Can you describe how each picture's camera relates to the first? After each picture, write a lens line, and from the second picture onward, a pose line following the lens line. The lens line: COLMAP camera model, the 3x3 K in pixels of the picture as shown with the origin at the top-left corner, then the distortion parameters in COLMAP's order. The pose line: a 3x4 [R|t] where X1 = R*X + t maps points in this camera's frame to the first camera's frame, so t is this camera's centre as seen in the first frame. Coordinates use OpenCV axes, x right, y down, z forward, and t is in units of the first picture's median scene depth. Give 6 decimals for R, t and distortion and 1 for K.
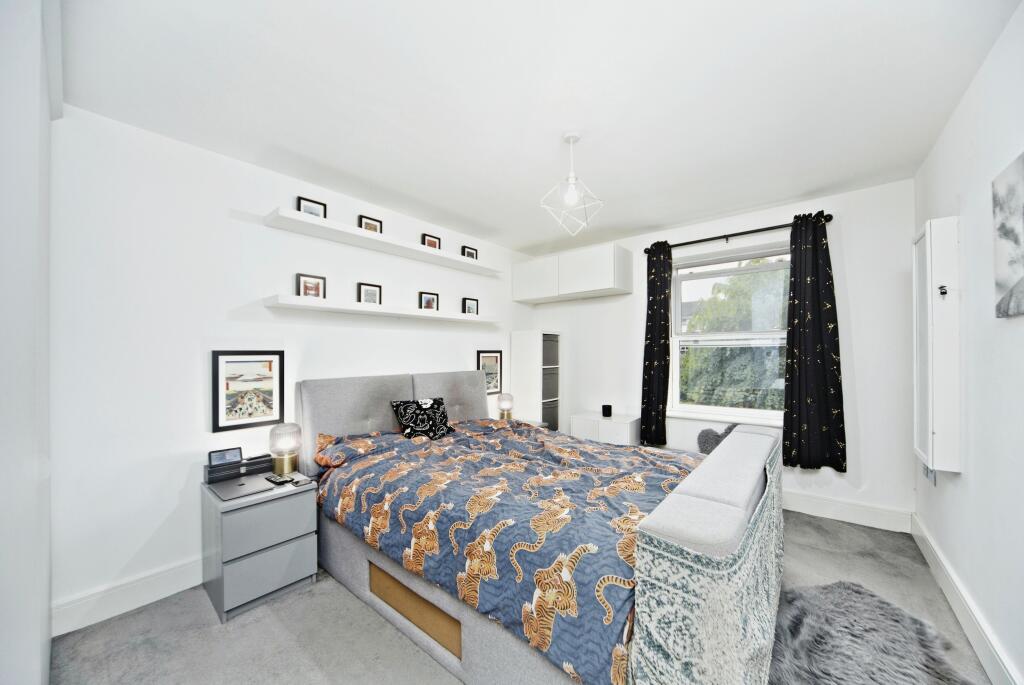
lens RADIAL K [[369.5, 0, 520.3], [0, 369.5, 358.4], [0, 0, 1]] dist [-0.011337, 0.000162]
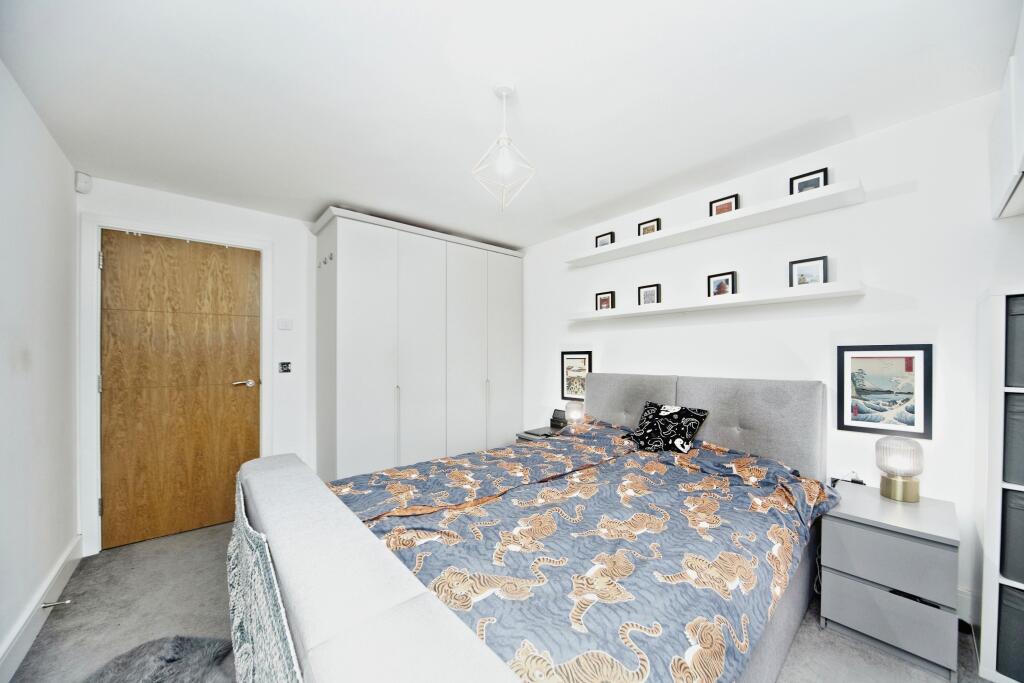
lens RADIAL K [[359.6, 0, 524.9], [0, 359.6, 354.5], [0, 0, 1]] dist [-0.013733, 0.000040]
pose [[-0.156400, 0.009185, -0.987651, 0.661886], [-0.001968, 0.999952, 0.009611, -0.018390], [0.987692, 0.003447, -0.156375, 0.846150]]
